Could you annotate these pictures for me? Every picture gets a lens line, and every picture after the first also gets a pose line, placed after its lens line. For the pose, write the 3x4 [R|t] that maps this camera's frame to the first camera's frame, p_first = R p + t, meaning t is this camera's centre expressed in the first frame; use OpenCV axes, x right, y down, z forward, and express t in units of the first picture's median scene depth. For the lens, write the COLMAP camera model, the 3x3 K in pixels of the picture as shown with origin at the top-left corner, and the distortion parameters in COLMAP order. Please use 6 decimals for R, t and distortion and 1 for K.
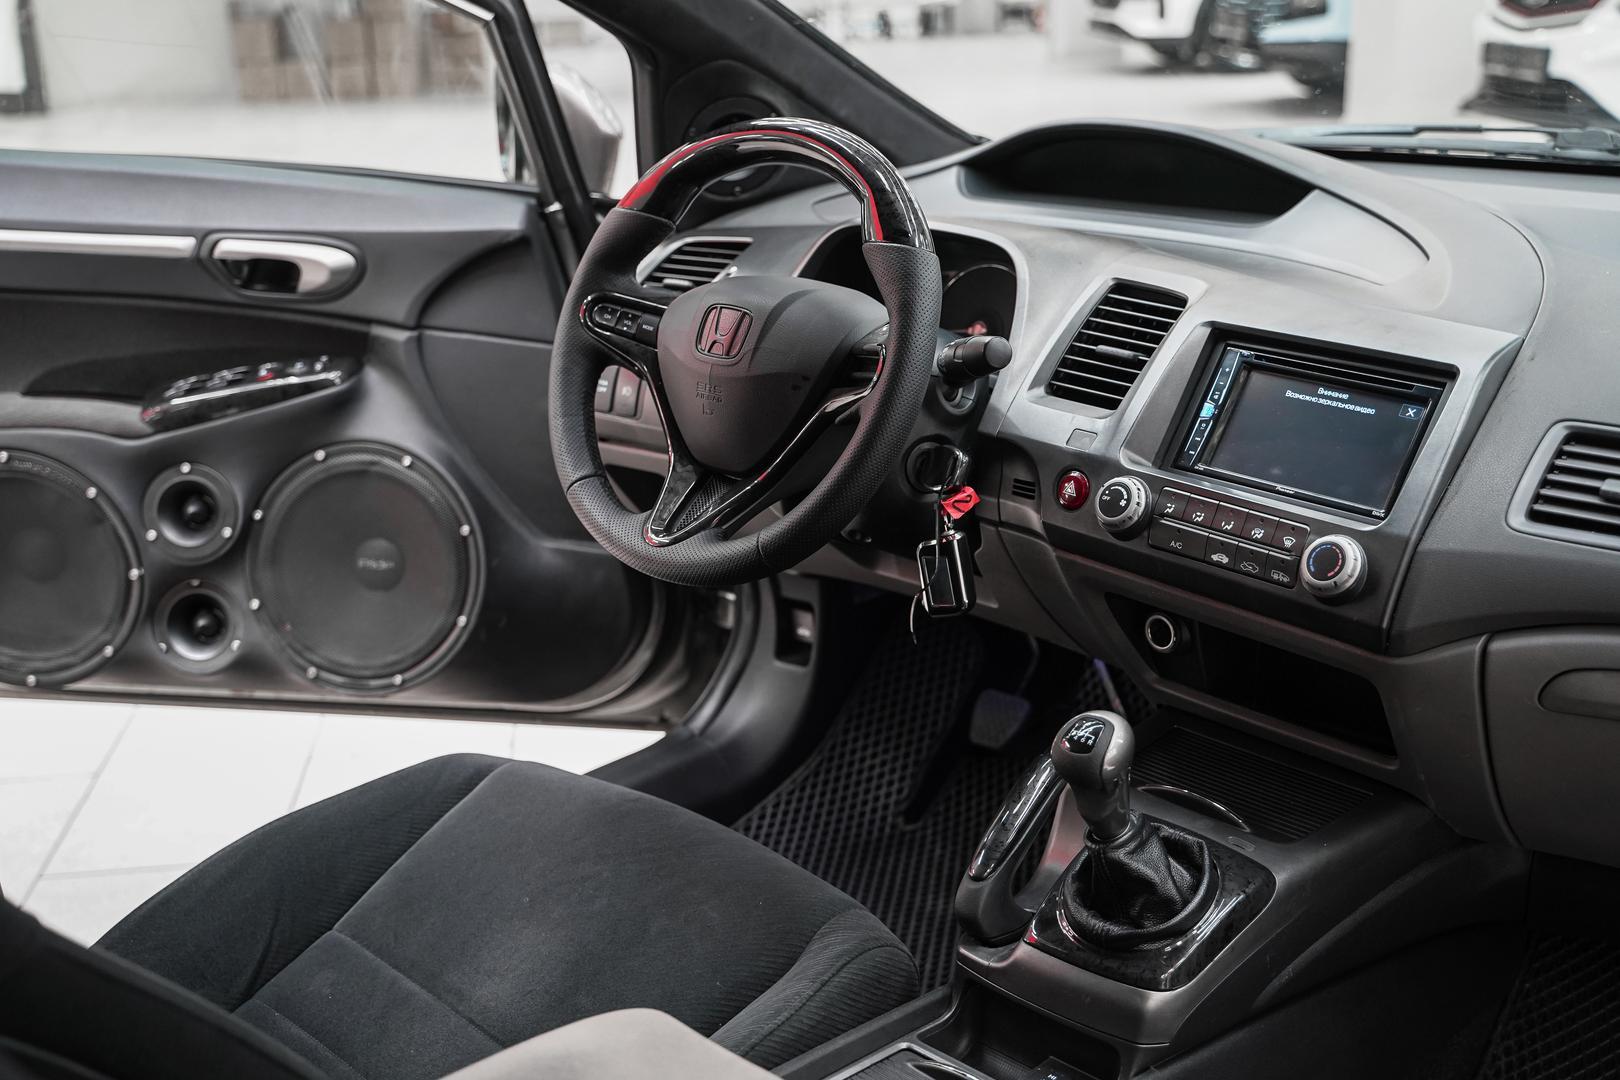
lens RADIAL K [[1776.1, 0, 816.5], [0, 1776.1, 541.1], [0, 0, 1]] dist [0.001369, 0.000000]
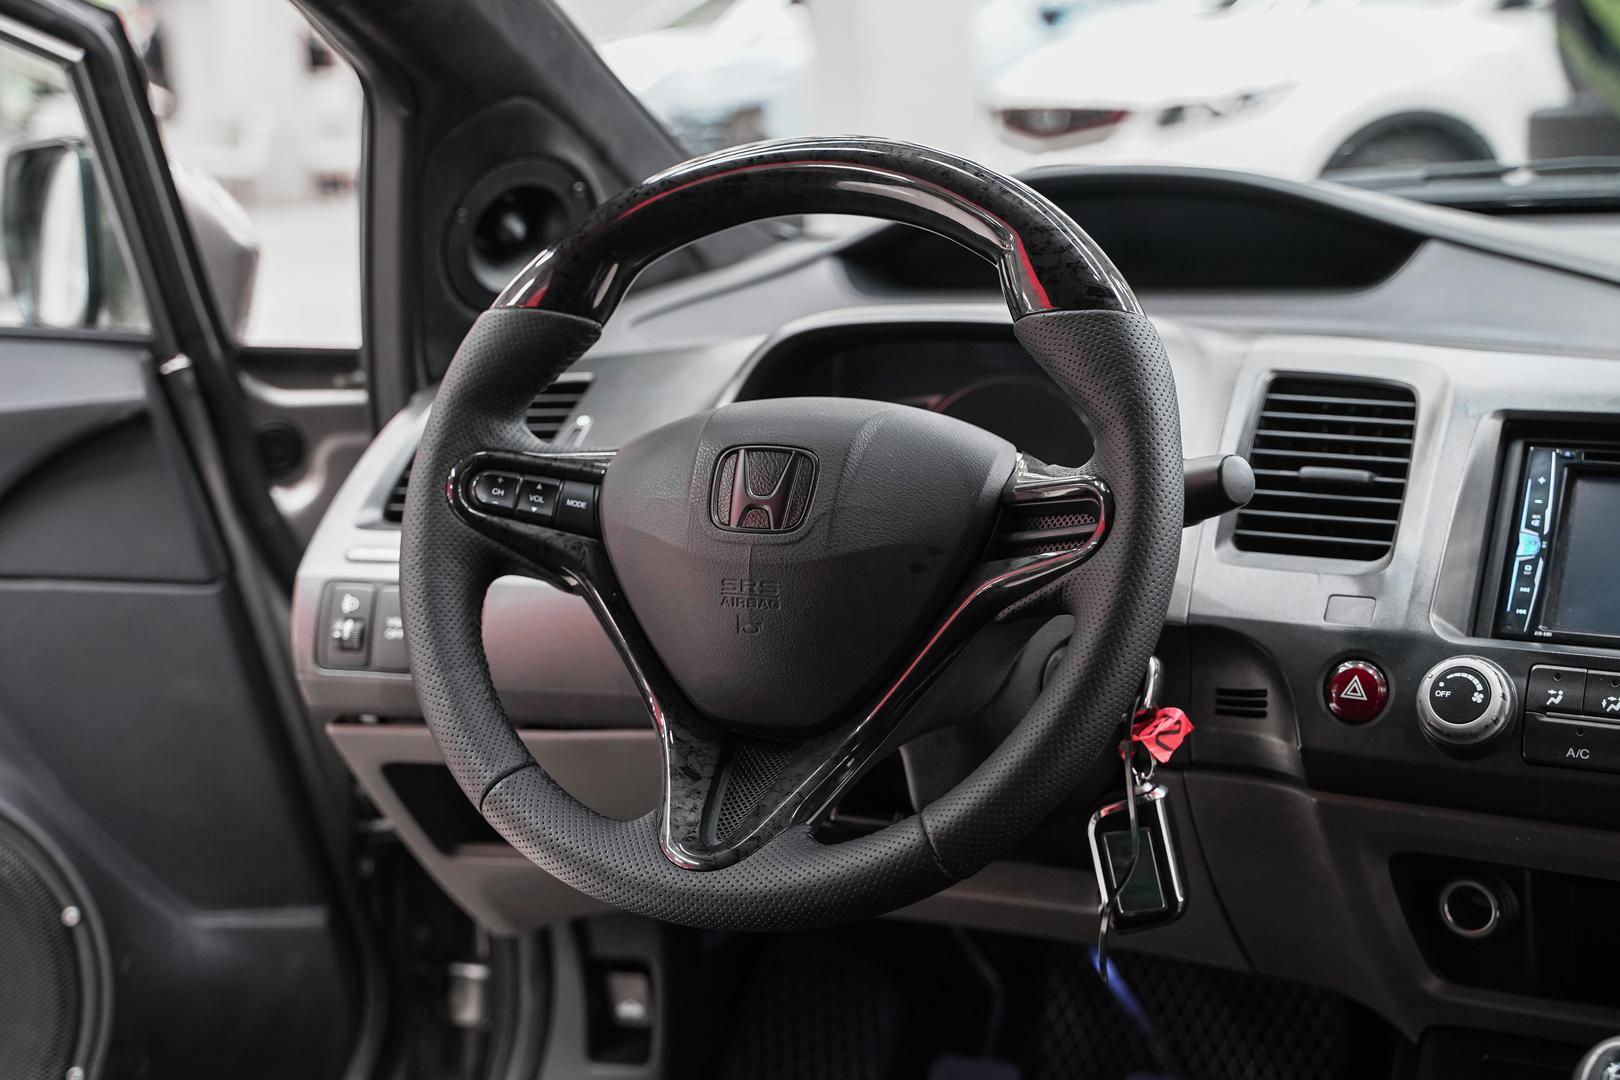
lens RADIAL K [[2356.0, 0, 791.4], [0, 2356.0, 501.2], [0, 0, 1]] dist [0.001965, 0.000000]
pose [[0.950332, -0.080845, 0.300554, -0.265101], [0.126507, 0.982642, -0.135686, -0.006753], [-0.284368, 0.166969, 0.944064, 0.250360]]
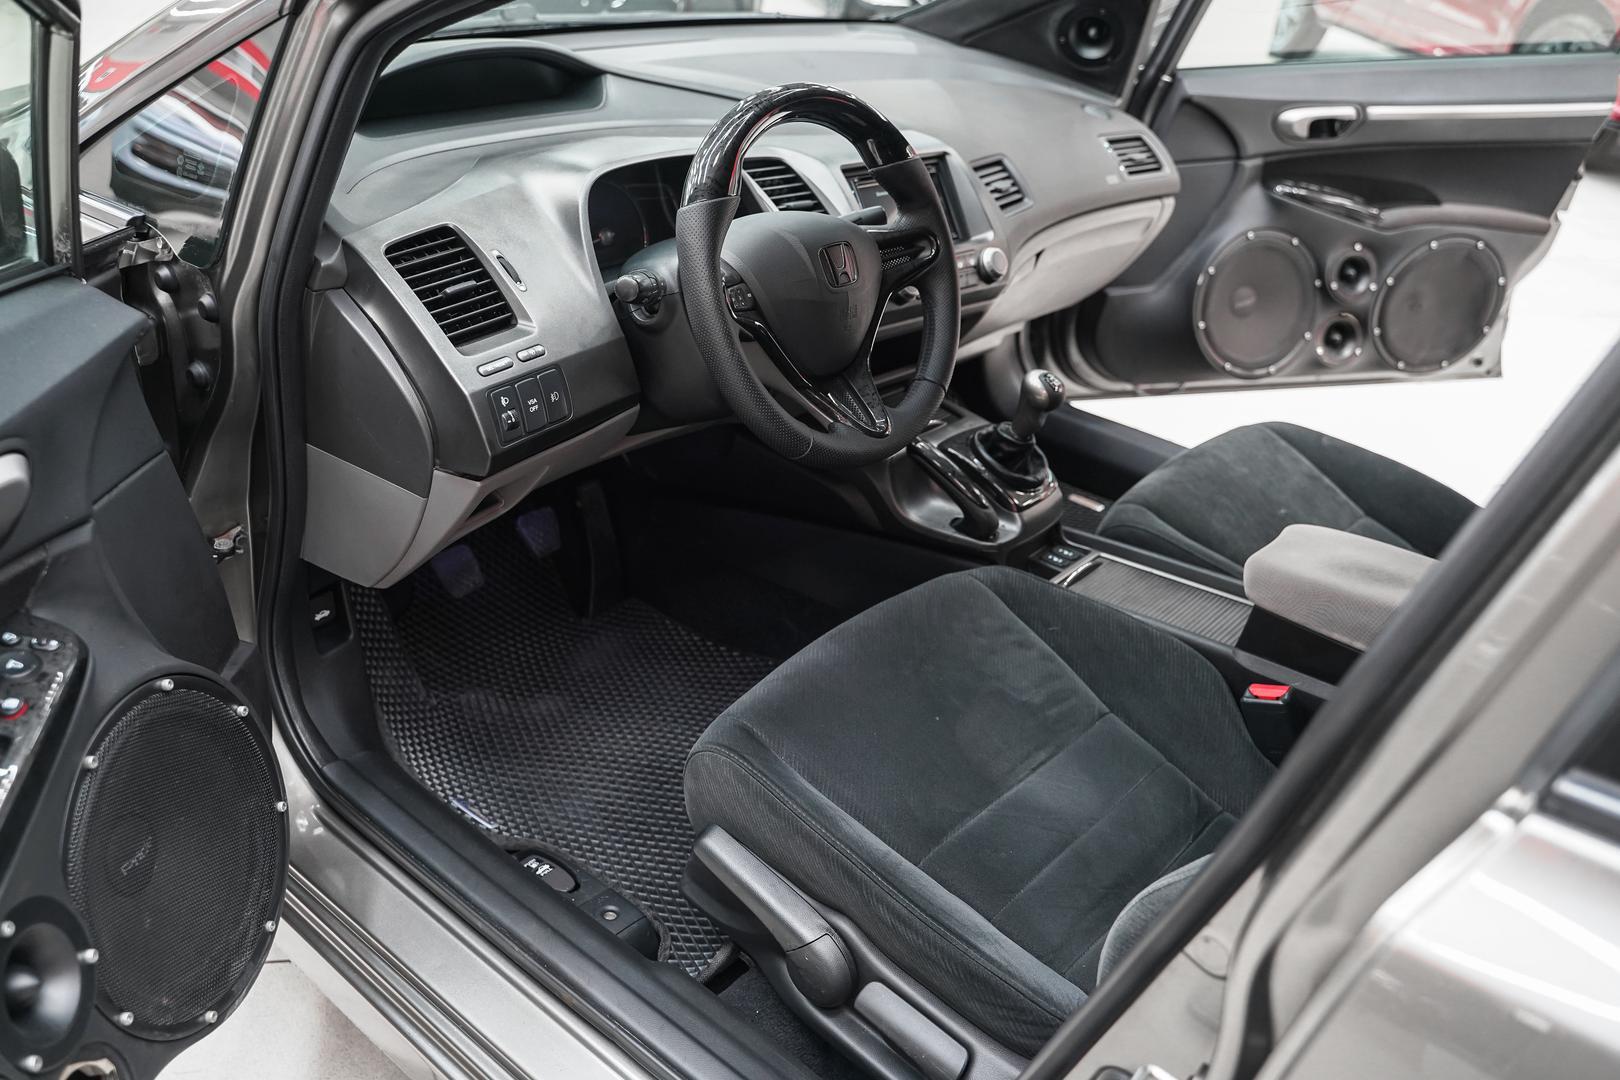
lens RADIAL K [[1313.9, 0, 804.7], [0, 1313.9, 543.1], [0, 0, 1]] dist [-0.015435, 0.015008]
pose [[-0.056849, -0.477930, 0.876556, -0.915651], [0.235823, 0.846704, 0.476948, -0.381611], [-0.970132, 0.233826, 0.064573, 0.964195]]
